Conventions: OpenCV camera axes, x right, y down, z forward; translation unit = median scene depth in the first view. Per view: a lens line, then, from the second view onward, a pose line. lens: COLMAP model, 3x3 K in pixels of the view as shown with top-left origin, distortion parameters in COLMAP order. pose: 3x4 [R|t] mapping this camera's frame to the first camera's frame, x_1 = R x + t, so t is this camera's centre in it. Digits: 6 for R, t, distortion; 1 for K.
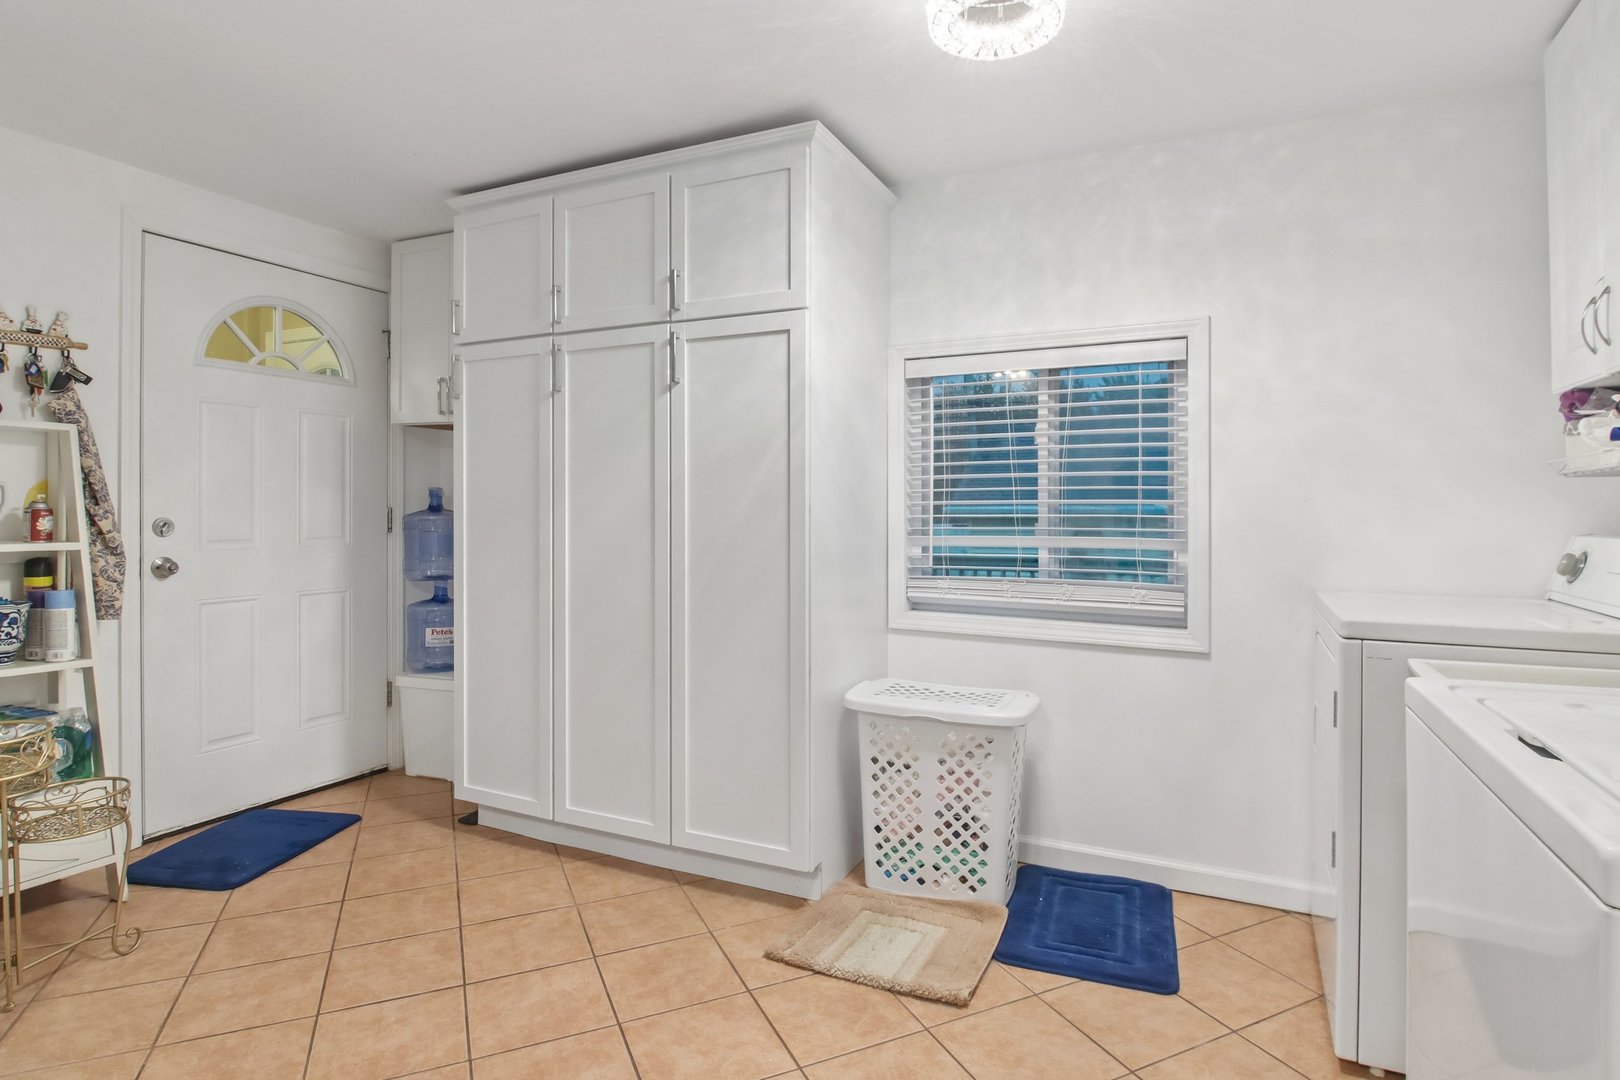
lens RADIAL K [[849.5, 0, 813.2], [0, 849.5, 511.8], [0, 0, 1]] dist [-0.012812, -0.001242]
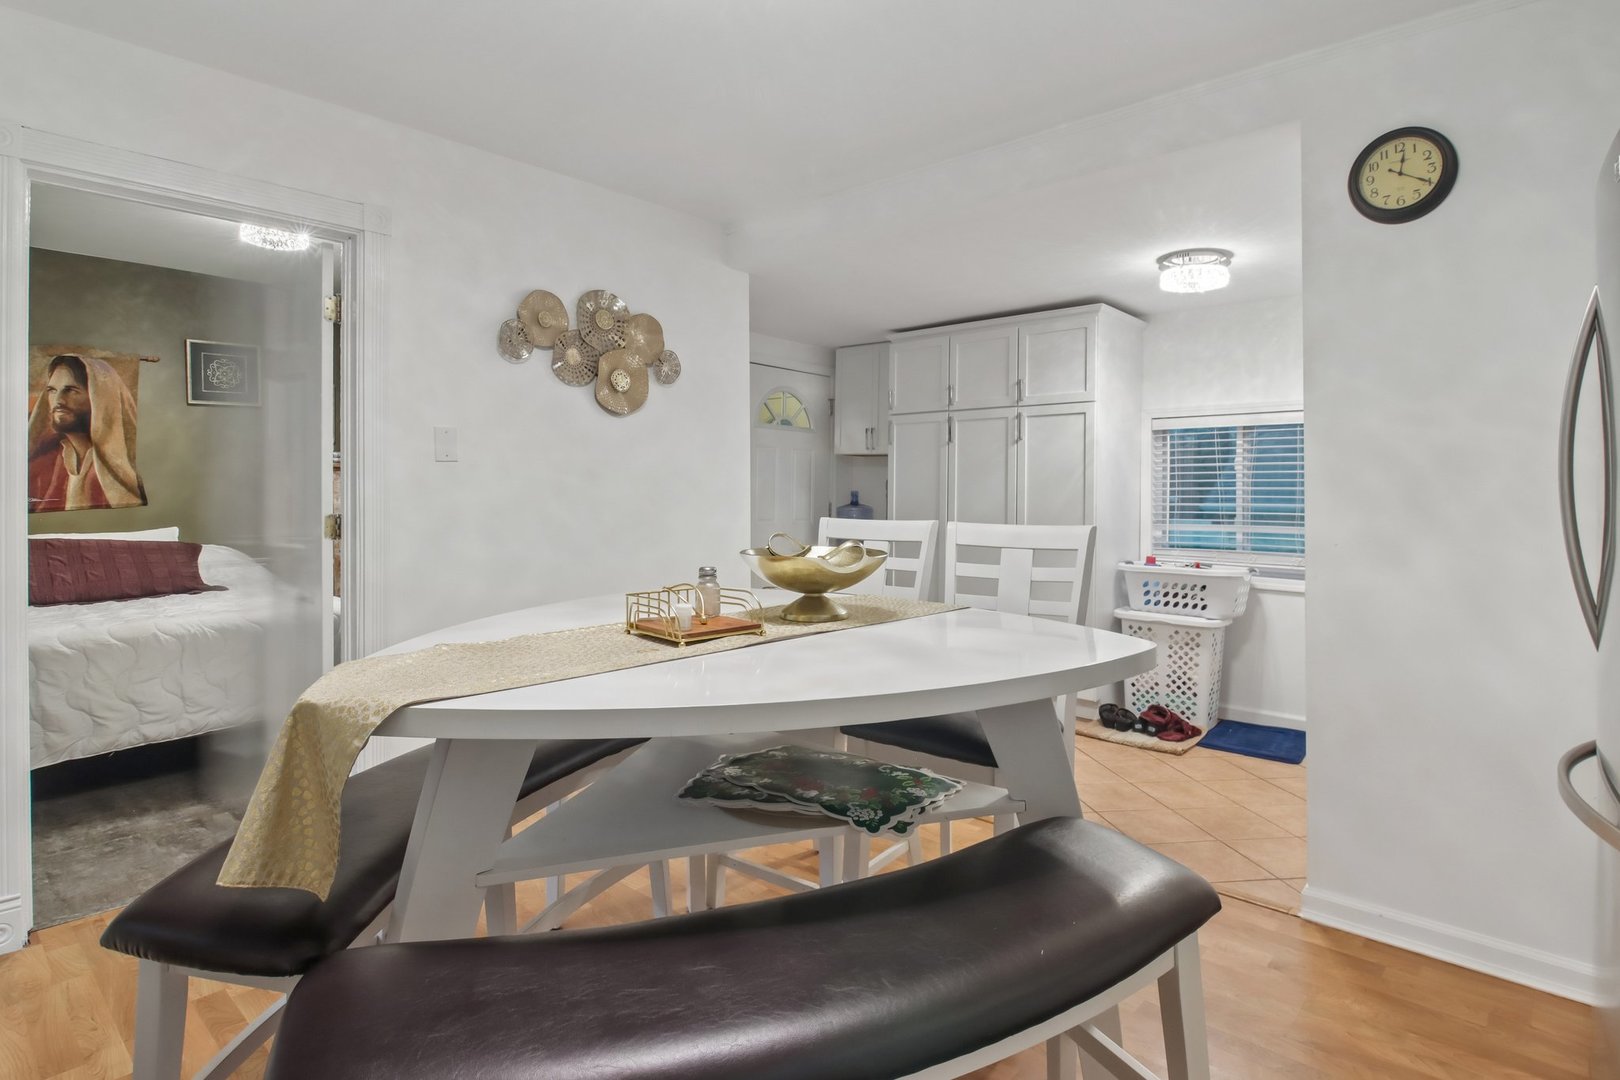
lens RADIAL K [[844.8, 0, 839.1], [0, 844.8, 493.6], [0, 0, 1]] dist [0.001131, -0.000094]
pose [[0.967057, 0.008102, -0.254432, -0.073982], [-0.010914, 0.999894, -0.009643, -0.009985], [0.254327, 0.012102, 0.967042, -0.892702]]
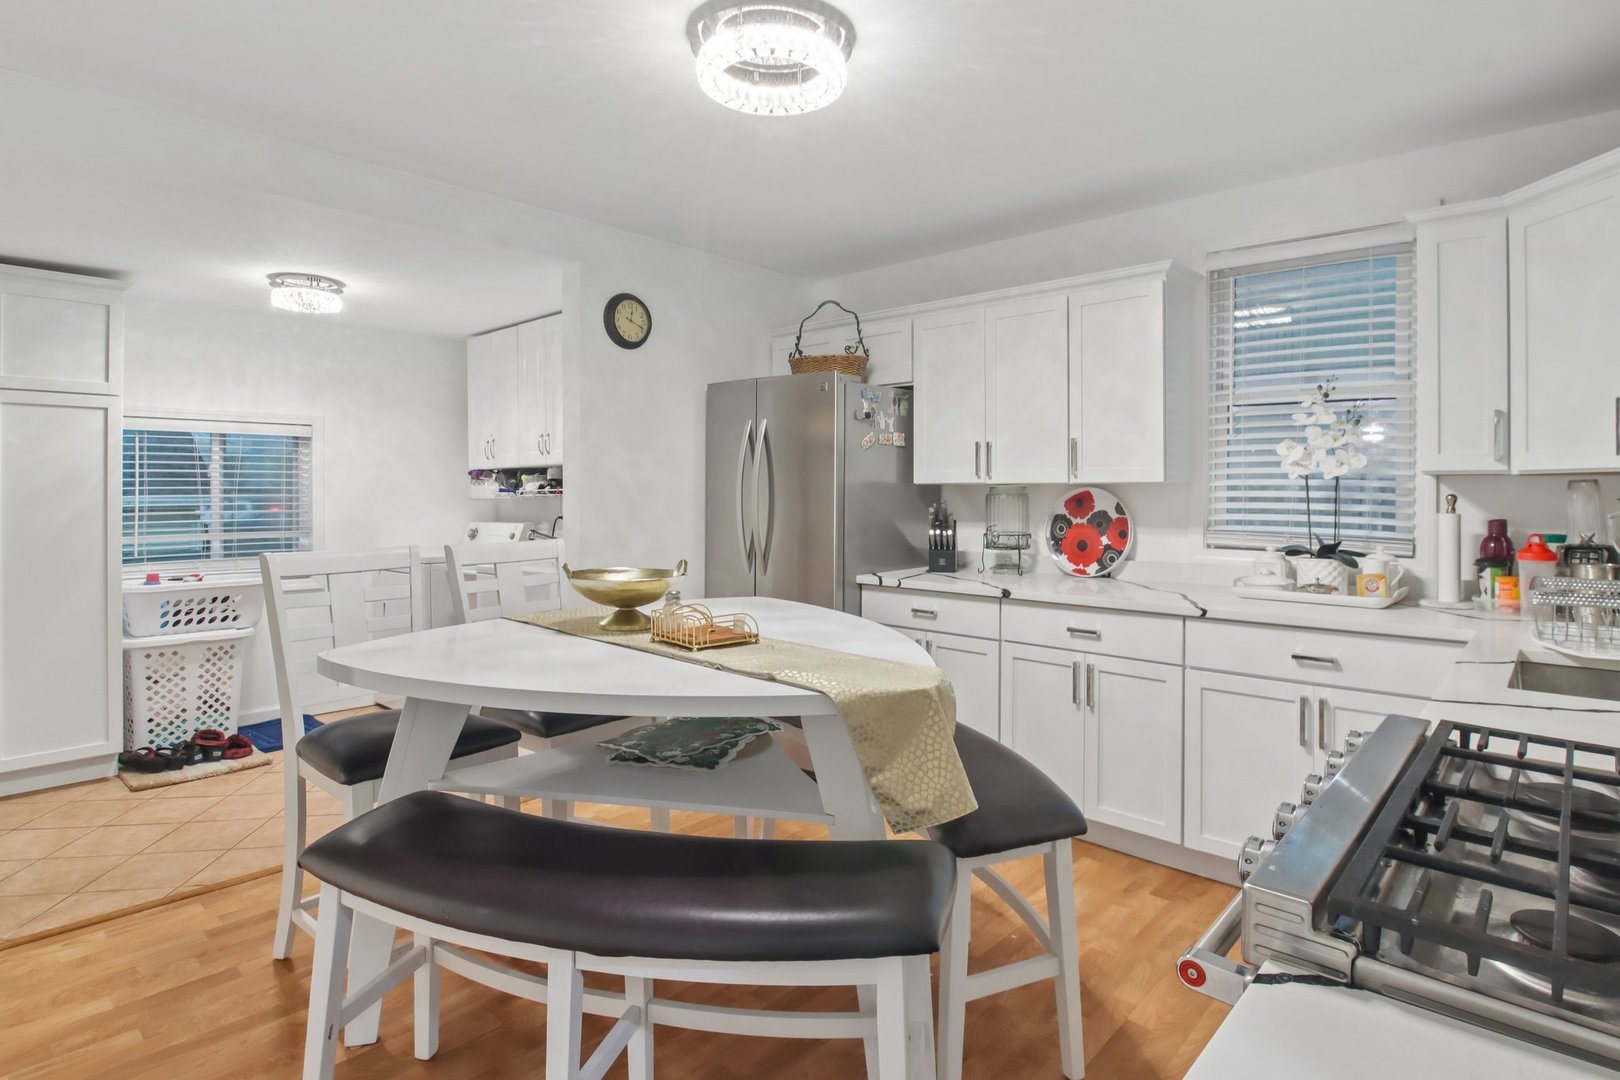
lens RADIAL K [[823.0, 0, 817.0], [0, 823.0, 489.8], [0, 0, 1]] dist [-0.000400, -0.000120]
pose [[0.290091, 0.002554, 0.956996, -1.024046], [0.005461, 0.999976, -0.004325, -0.047032], [-0.956983, 0.006481, 0.290070, -0.643672]]
